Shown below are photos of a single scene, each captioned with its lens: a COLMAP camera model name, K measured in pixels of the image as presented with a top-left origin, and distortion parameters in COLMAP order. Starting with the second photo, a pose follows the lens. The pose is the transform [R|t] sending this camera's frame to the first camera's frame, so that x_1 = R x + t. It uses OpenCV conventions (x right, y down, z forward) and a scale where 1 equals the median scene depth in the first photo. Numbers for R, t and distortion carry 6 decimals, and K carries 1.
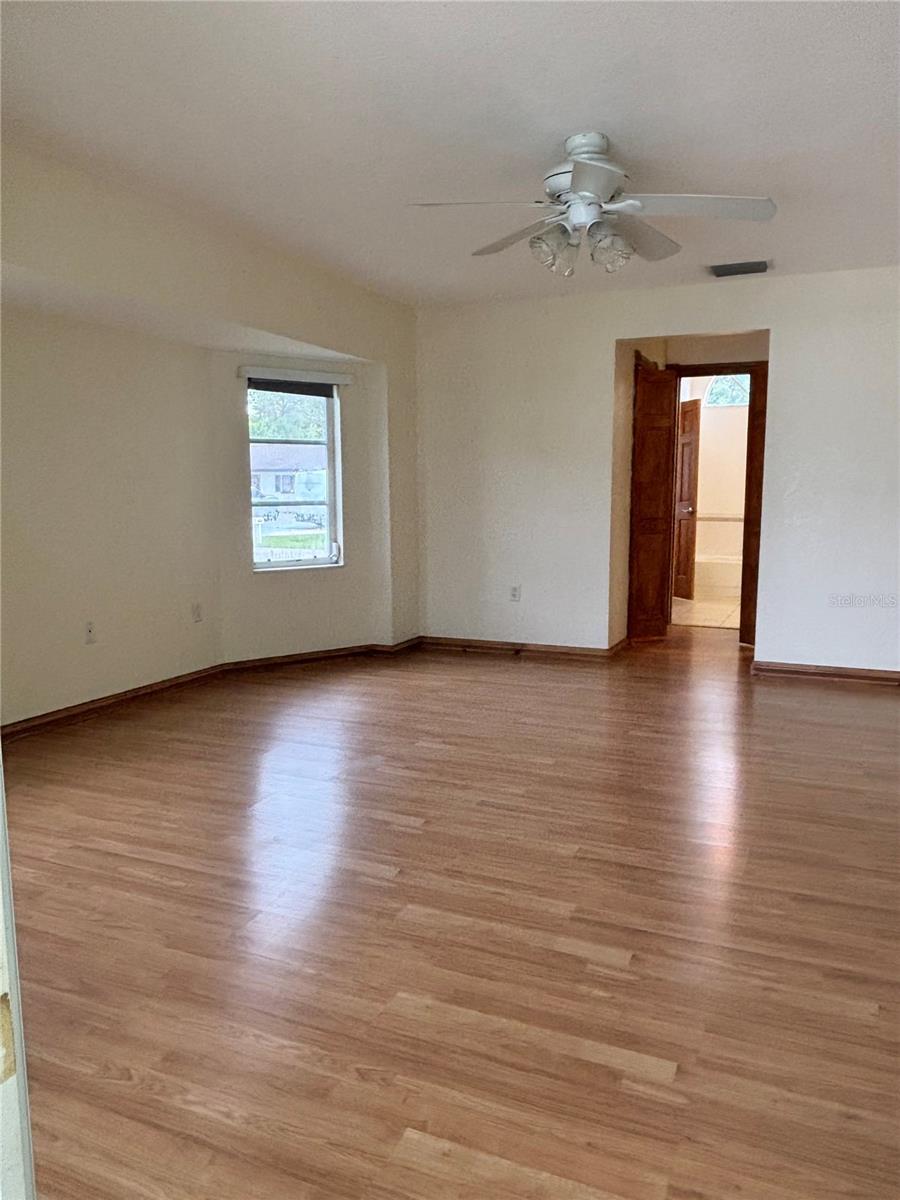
lens RADIAL K [[869.3, 0, 456.1], [0, 869.3, 597.6], [0, 0, 1]] dist [0.070109, -0.110925]
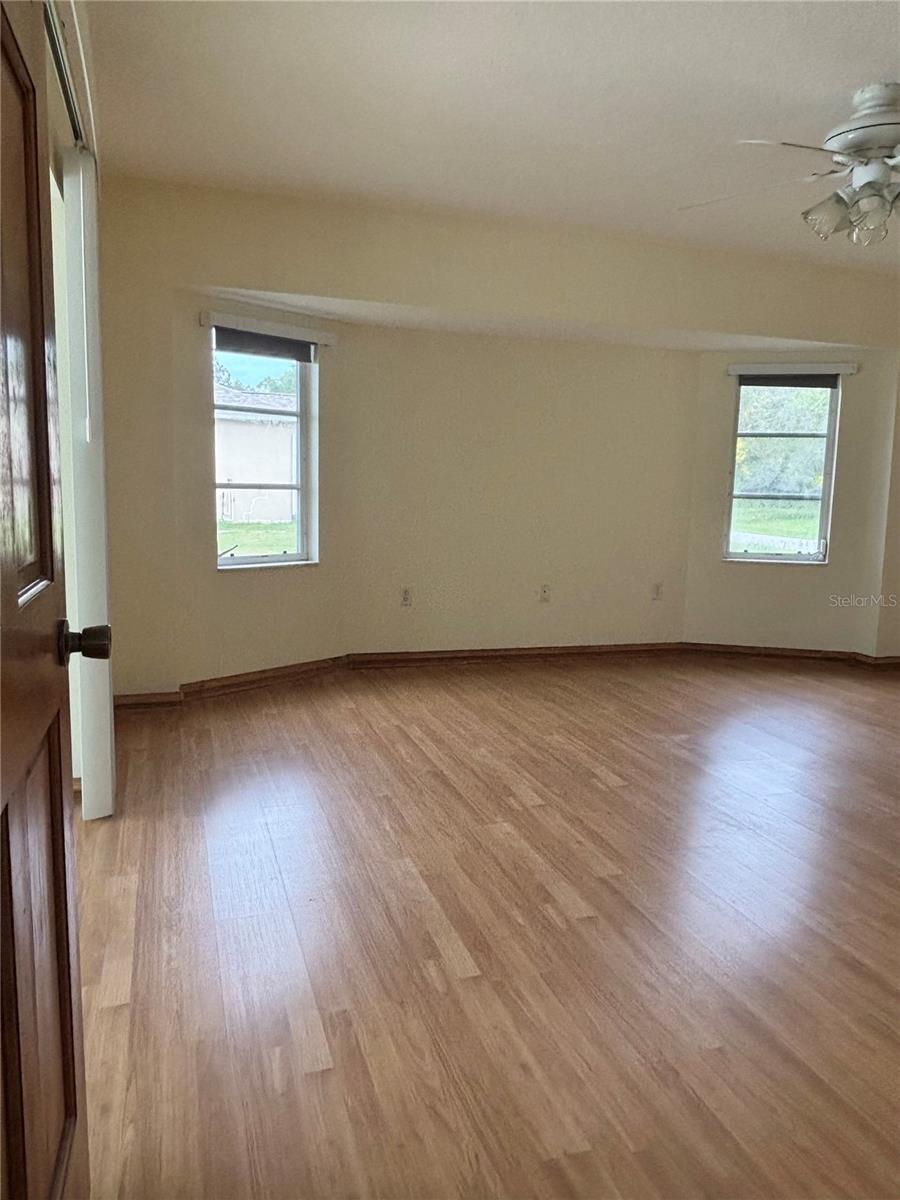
lens RADIAL K [[864.1, 0, 451.6], [0, 864.1, 598.5], [0, 0, 1]] dist [0.006314, 0.003255]
pose [[0.671411, 0.122355, -0.730915, 0.356806], [-0.119120, 0.991270, 0.056516, -0.004465], [0.731449, 0.049121, 0.680124, 0.065927]]
